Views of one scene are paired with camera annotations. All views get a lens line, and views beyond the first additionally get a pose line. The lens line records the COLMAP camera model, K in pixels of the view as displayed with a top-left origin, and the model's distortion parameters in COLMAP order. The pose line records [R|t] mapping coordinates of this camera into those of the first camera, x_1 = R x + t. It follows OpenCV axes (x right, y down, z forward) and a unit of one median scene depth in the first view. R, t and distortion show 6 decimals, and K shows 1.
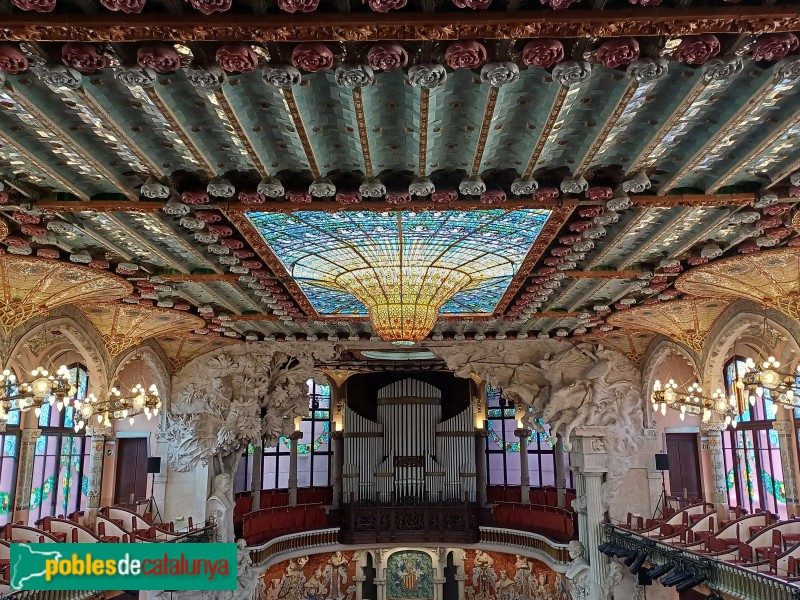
lens RADIAL K [[731.7, 0, 406.8], [0, 731.7, 292.3], [0, 0, 1]] dist [0.092963, 0.000000]
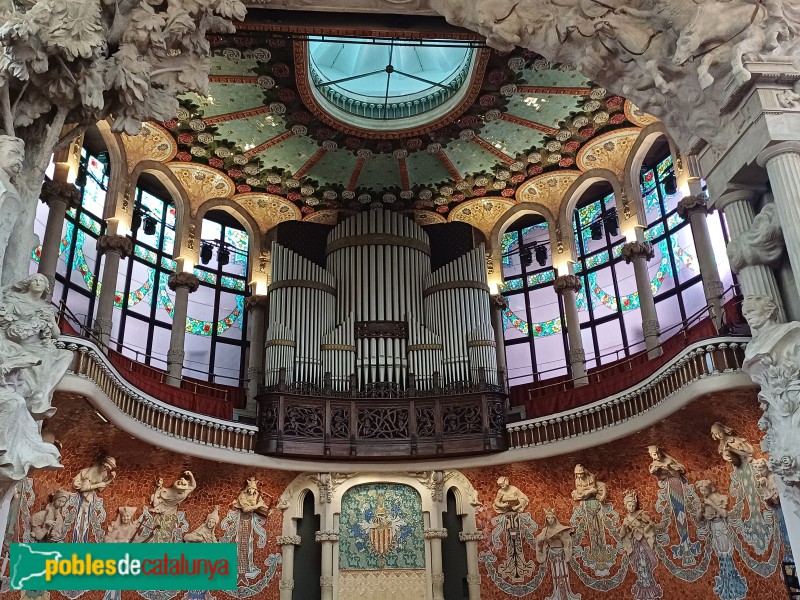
lens RADIAL K [[758.5, 0, 399.0], [0, 758.5, 284.3], [0, 0, 1]] dist [0.072030, 0.000000]
pose [[0.996051, 0.019363, 0.086650, -0.038450], [0.000687, 0.974218, -0.225609, 0.357281], [-0.088784, 0.224777, 0.970357, 0.432768]]
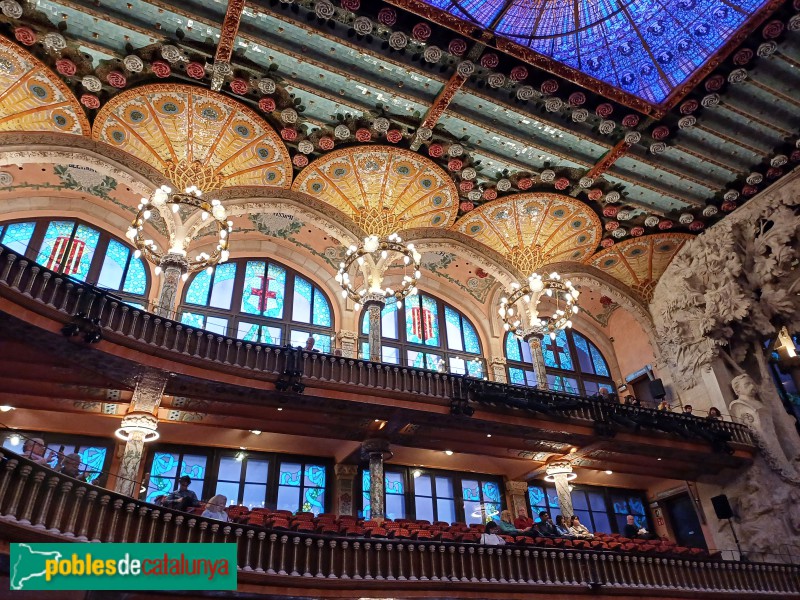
lens RADIAL K [[586.5, 0, 393.8], [0, 586.5, 297.1], [0, 0, 1]] dist [0.073088, -0.065976]
pose [[0.434941, -0.496949, -0.750912, 0.100882], [0.214942, 0.867112, -0.449351, 0.310239], [0.874429, 0.034039, 0.483958, 0.277975]]
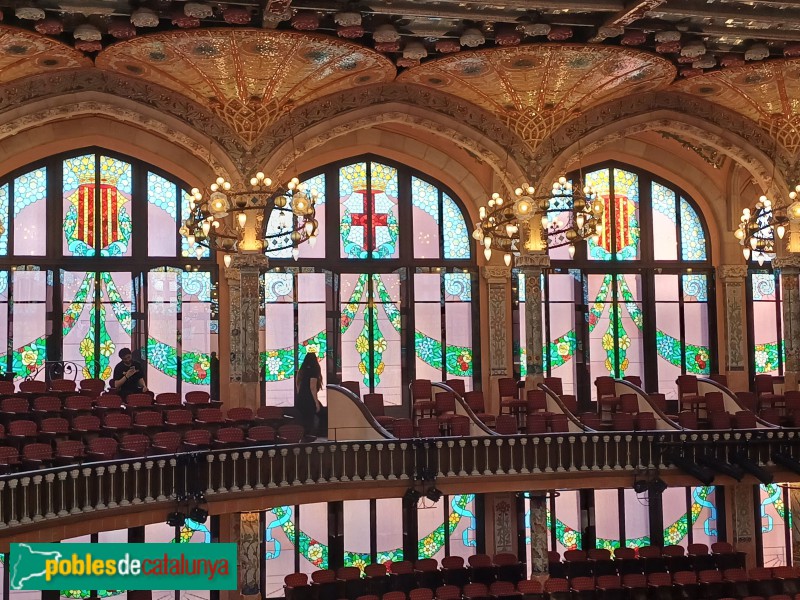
lens RADIAL K [[1070.4, 0, 400.0], [0, 1070.4, 298.1], [0, 0, 1]] dist [0.109236, 0.000000]
pose [[0.262412, -0.016681, -0.964812, 0.285679], [0.208546, 0.977201, 0.039826, 0.068899], [0.942151, -0.211658, 0.259908, 0.270286]]
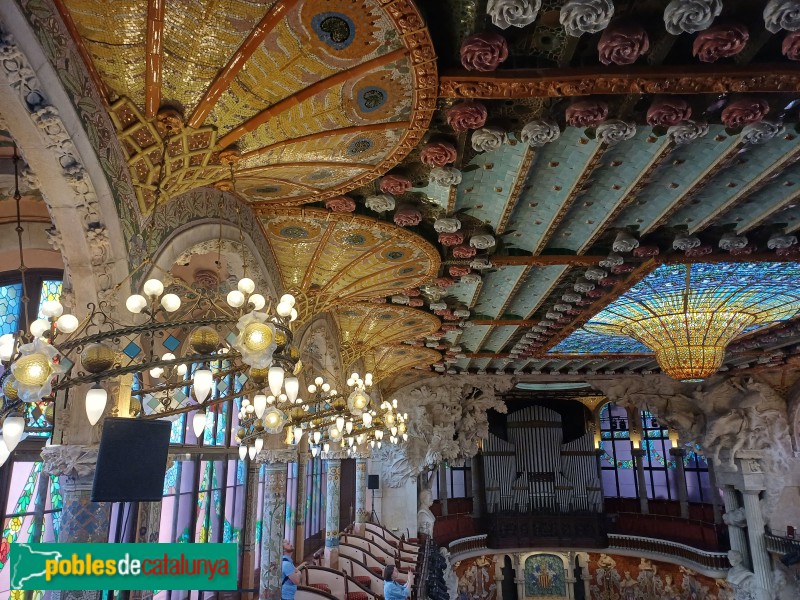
lens RADIAL K [[586.5, 0, 405.7], [0, 586.5, 301.2], [0, 0, 1]] dist [0.073088, -0.065976]
pose [[0.999990, -0.002361, -0.003875, -0.223549], [0.002172, 0.998839, -0.048123, -0.004686], [0.003985, 0.048114, 0.998834, 0.048041]]
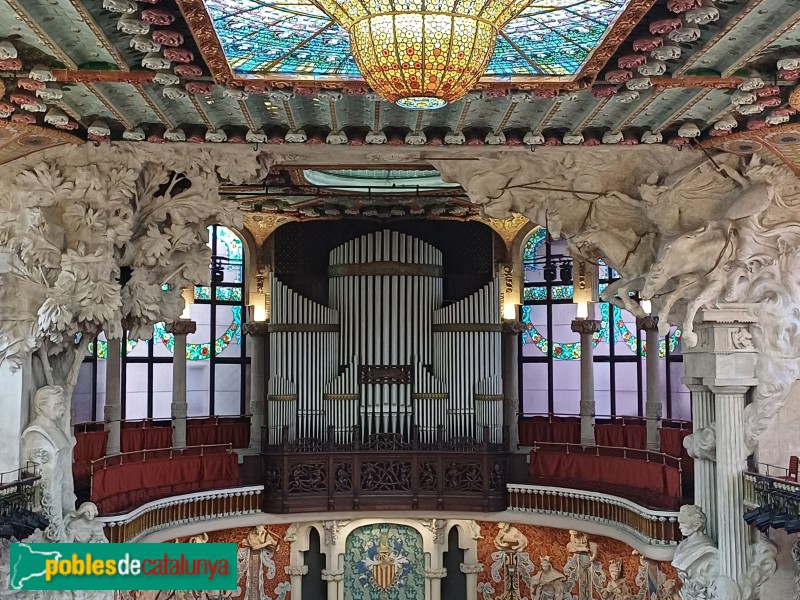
lens RADIAL K [[1182.9, 0, 408.0], [0, 1182.9, 275.0], [0, 0, 1]] dist [0.114432, 0.000000]
pose [[0.998839, 0.009529, 0.047226, -0.025117], [-0.015350, 0.992103, 0.124480, 0.043121], [-0.045667, -0.125060, 0.991098, 0.111475]]
